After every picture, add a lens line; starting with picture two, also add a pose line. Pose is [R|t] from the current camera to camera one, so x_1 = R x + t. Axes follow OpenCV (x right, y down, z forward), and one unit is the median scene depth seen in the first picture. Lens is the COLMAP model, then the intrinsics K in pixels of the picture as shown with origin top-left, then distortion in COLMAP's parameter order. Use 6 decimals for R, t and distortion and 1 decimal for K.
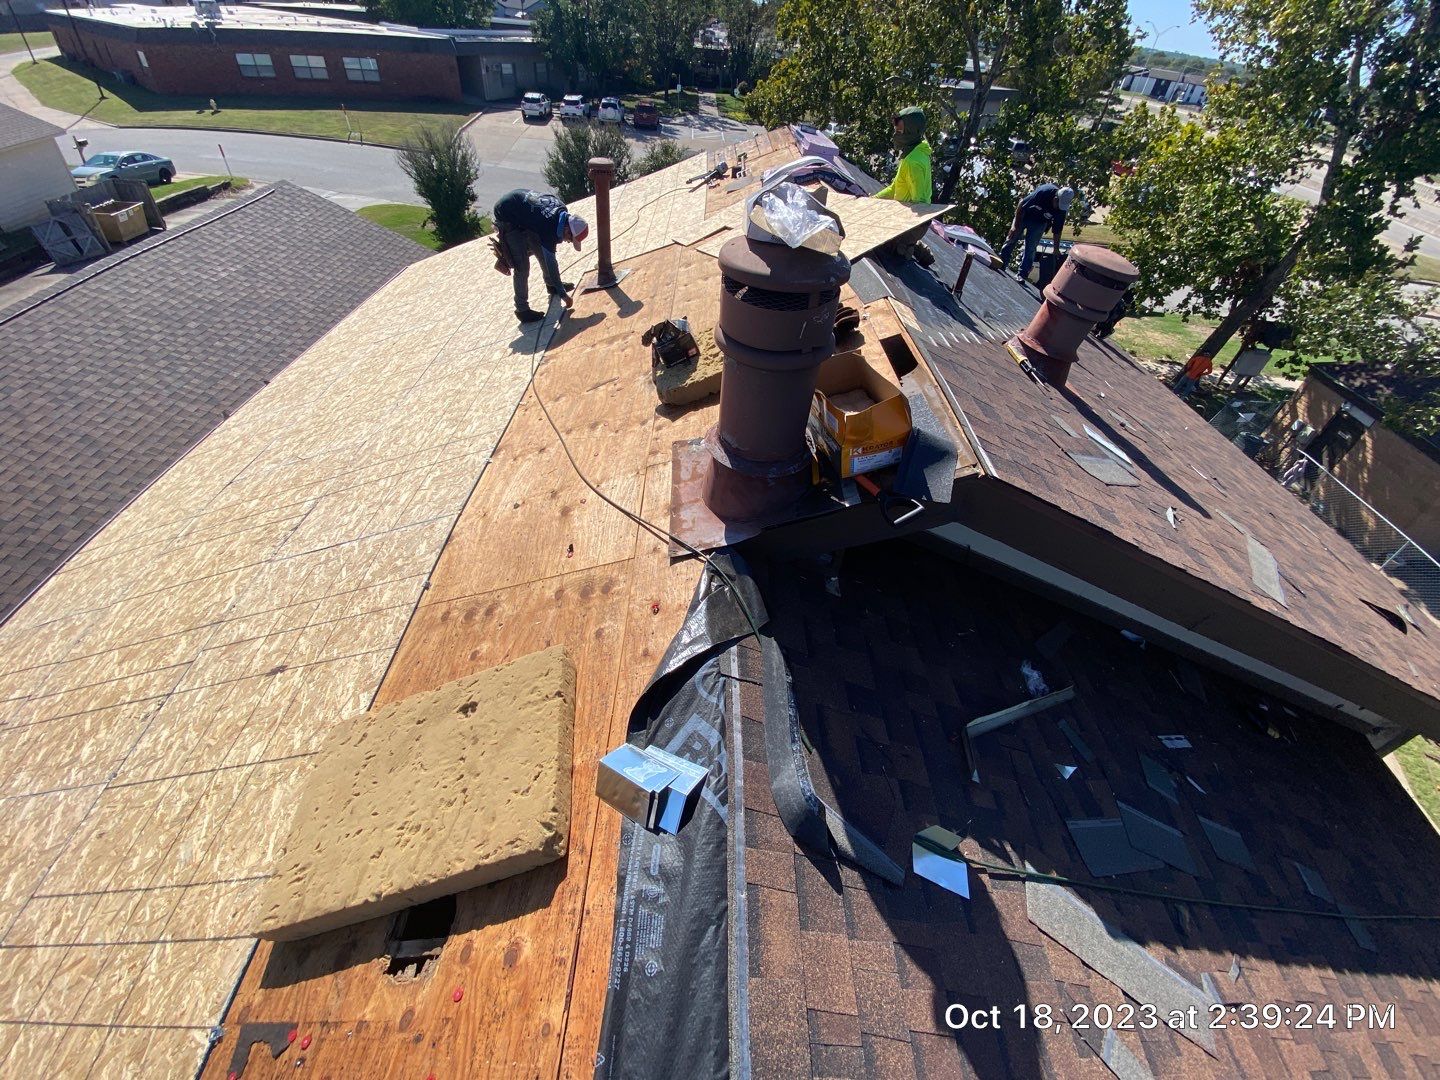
lens RADIAL K [[584.1, 0, 720.0], [0, 584.1, 540.0], [0, 0, 1]] dist [0.035431, -0.025747]
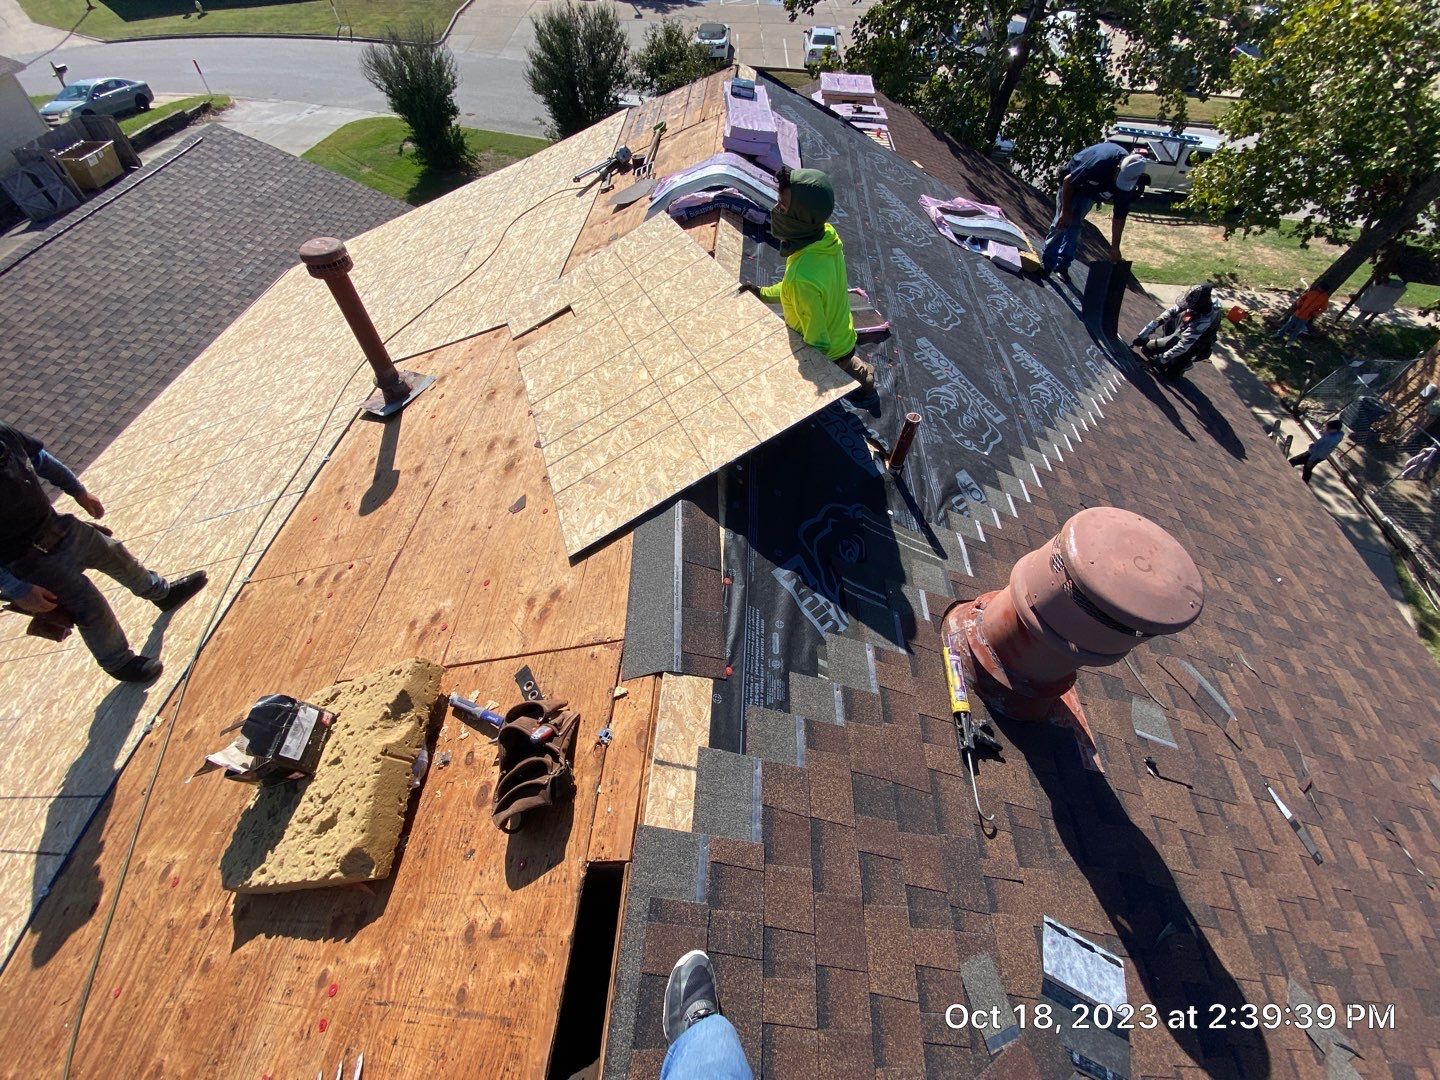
lens RADIAL K [[587.6, 0, 726.5], [0, 587.6, 535.7], [0, 0, 1]] dist [0.011956, -0.015601]
pose [[0.996833, 0.006922, -0.079227, 0.092340], [0.005561, 0.987700, 0.156259, -0.148527], [0.079334, -0.156205, 0.984534, 0.128695]]
